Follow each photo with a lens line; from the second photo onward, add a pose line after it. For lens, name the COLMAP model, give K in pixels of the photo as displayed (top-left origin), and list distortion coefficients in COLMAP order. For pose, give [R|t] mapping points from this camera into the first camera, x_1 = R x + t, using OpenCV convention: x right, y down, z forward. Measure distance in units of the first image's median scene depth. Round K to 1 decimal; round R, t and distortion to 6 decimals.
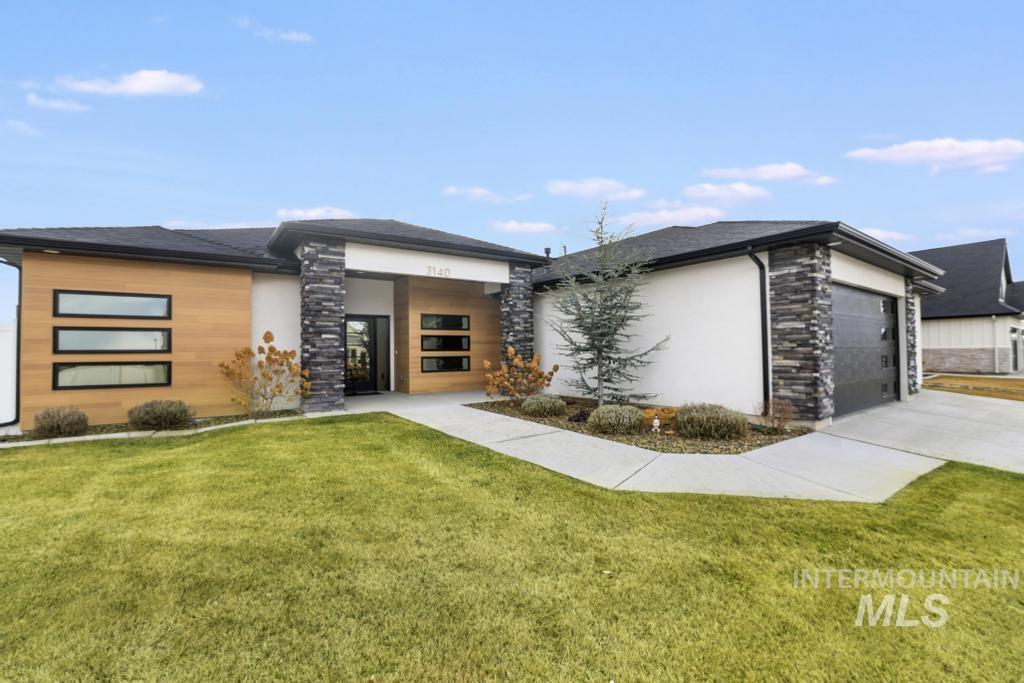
lens RADIAL K [[446.7, 0, 495.0], [0, 446.7, 353.2], [0, 0, 1]] dist [0.000129, 0.000158]
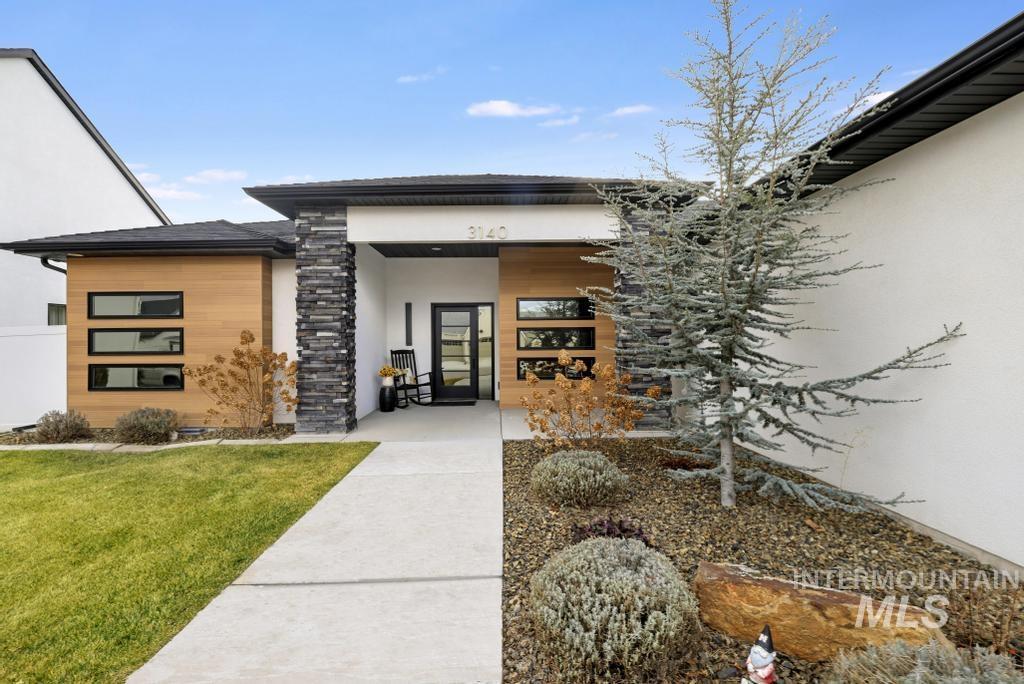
lens RADIAL K [[441.7, 0, 512.0], [0, 441.7, 342.0], [0, 0, 1]] dist [0.011840, 0.000010]
pose [[0.832597, 0.004982, -0.553856, 0.304735], [-0.001250, 0.999974, 0.007116, -0.030349], [0.553877, -0.005233, 0.832582, 0.550200]]
